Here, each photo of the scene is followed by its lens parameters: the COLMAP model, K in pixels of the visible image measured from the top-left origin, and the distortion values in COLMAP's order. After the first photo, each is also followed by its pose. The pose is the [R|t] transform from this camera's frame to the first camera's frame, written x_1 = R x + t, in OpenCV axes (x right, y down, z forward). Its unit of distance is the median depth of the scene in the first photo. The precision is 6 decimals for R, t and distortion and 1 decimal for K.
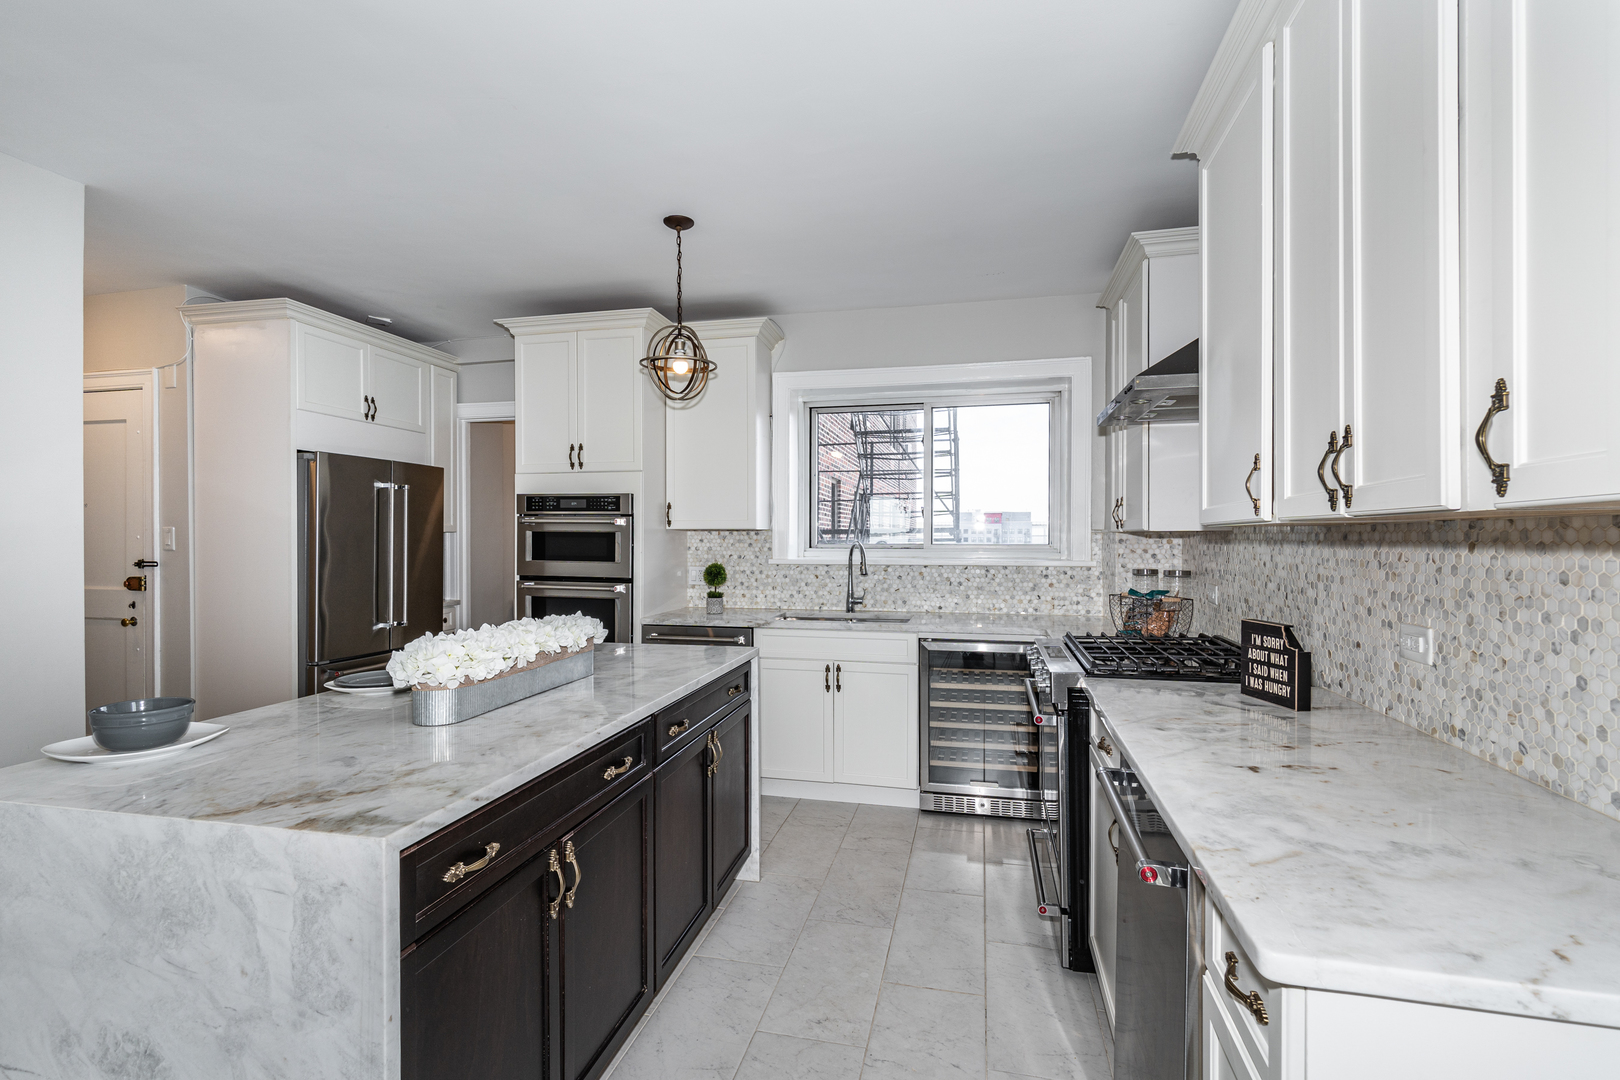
lens RADIAL K [[731.5, 0, 799.6], [0, 731.5, 543.0], [0, 0, 1]] dist [0.002395, -0.000184]
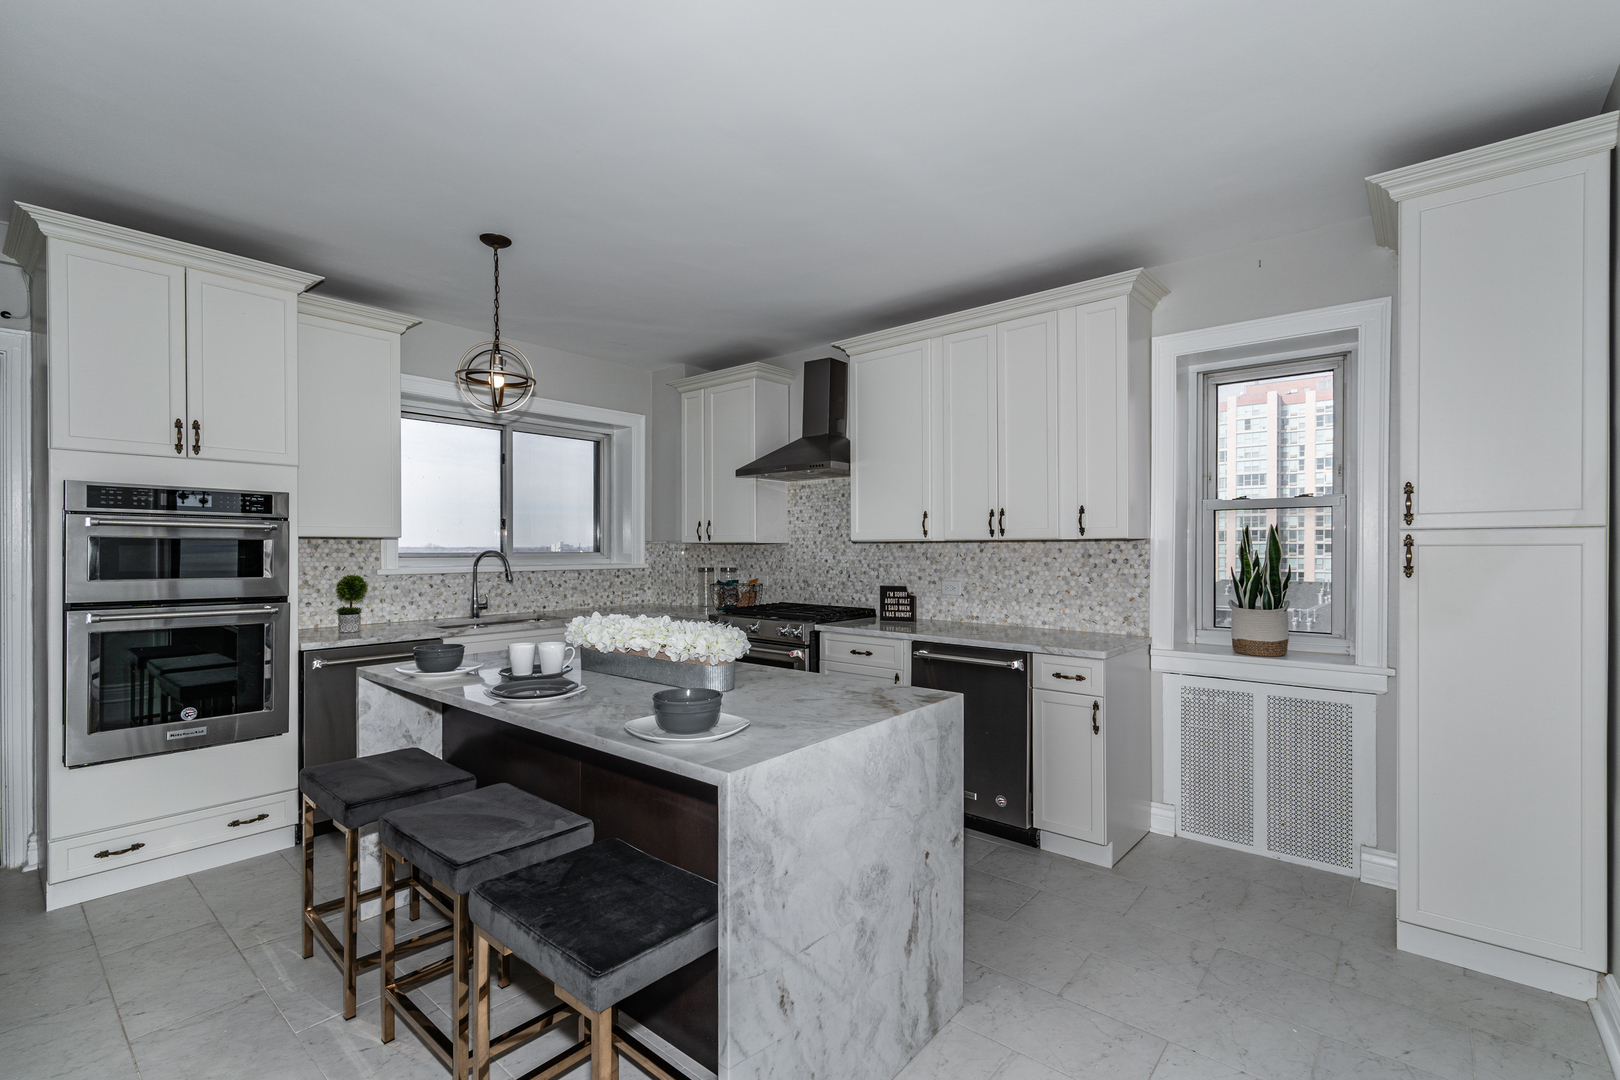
lens RADIAL K [[731.5, 0, 779.8], [0, 731.5, 550.4], [0, 0, 1]] dist [0.002395, -0.000184]
pose [[0.474222, -0.004205, 0.880395, -0.685051], [0.006326, 0.999979, 0.001369, -0.000838], [-0.880383, 0.004920, 0.474239, 0.125922]]
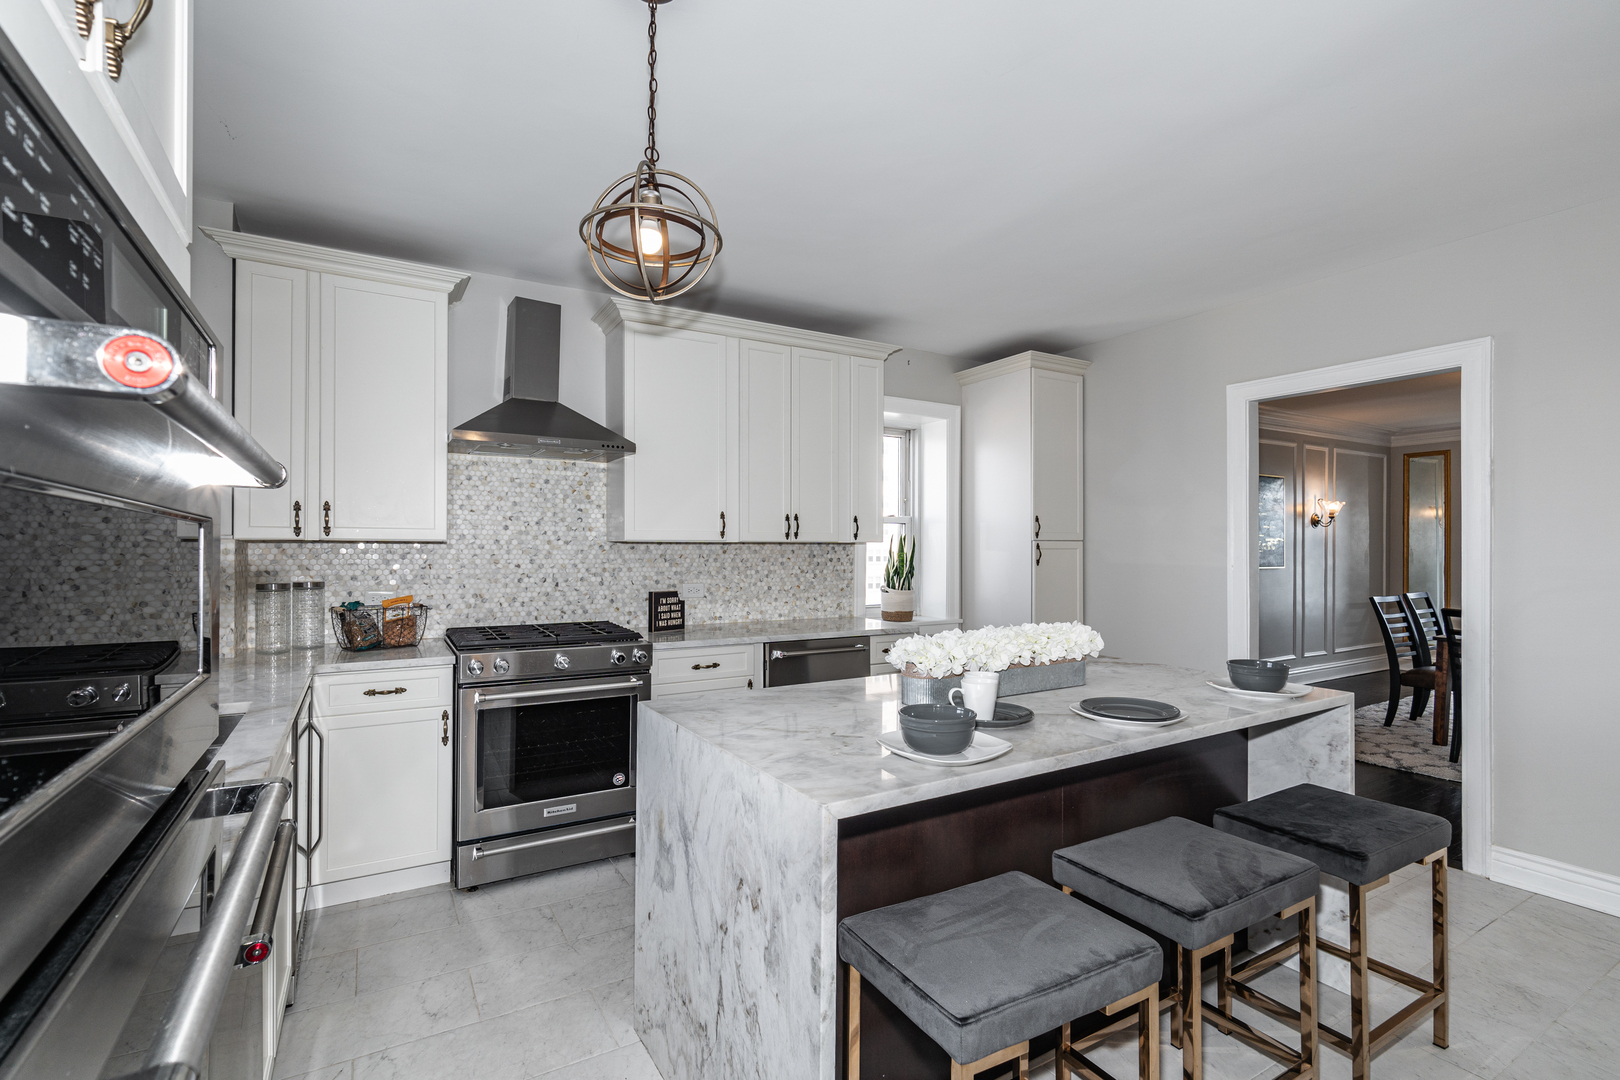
lens RADIAL K [[731.5, 0, 801.6], [0, 731.5, 540.8], [0, 0, 1]] dist [0.002395, -0.000184]
pose [[-0.693704, 0.008239, 0.720213, -0.488601], [0.002810, 0.999958, -0.008732, -0.003788], [-0.720255, -0.004033, -0.693698, 0.994180]]
